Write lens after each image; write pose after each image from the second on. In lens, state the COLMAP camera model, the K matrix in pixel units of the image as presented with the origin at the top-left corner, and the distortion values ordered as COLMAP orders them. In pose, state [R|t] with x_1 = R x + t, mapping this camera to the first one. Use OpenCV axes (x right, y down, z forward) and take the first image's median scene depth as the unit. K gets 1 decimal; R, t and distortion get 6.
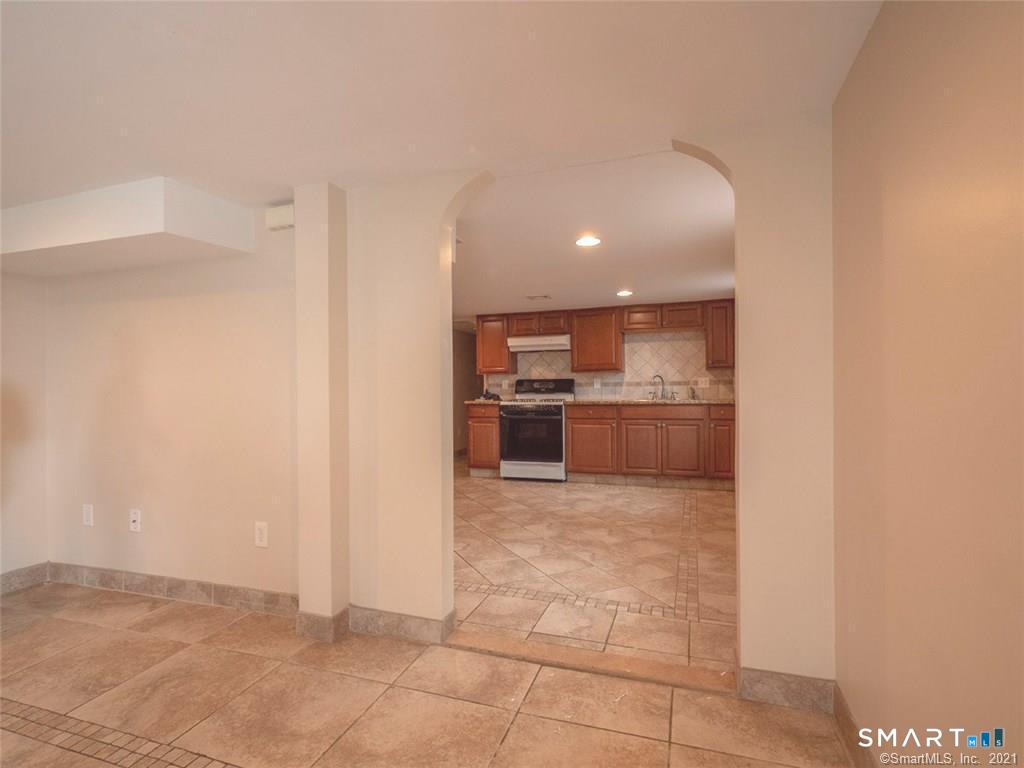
lens RADIAL K [[502.7, 0, 511.9], [0, 502.7, 384.3], [0, 0, 1]] dist [-0.000693, -0.000064]
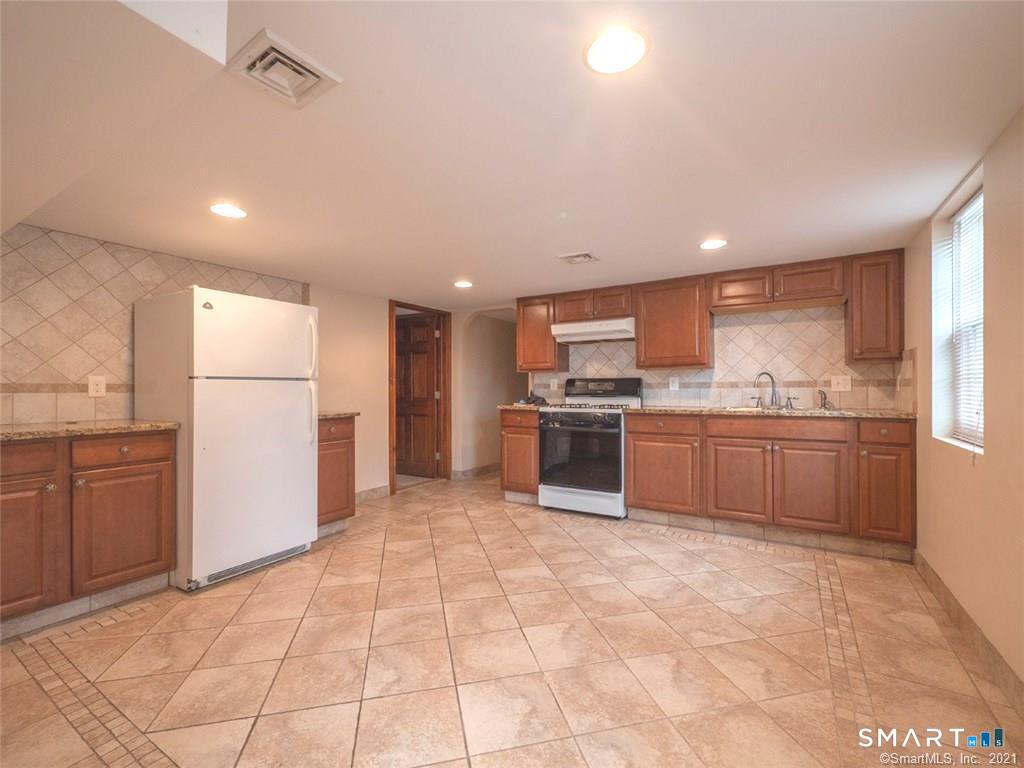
lens RADIAL K [[437.5, 0, 518.0], [0, 437.5, 385.7], [0, 0, 1]] dist [0.003725, 0.000492]
pose [[0.978374, 0.004155, -0.206801, 0.084365], [-0.003504, 0.999988, 0.003512, -0.000646], [0.206813, -0.002711, 0.978377, 0.346787]]
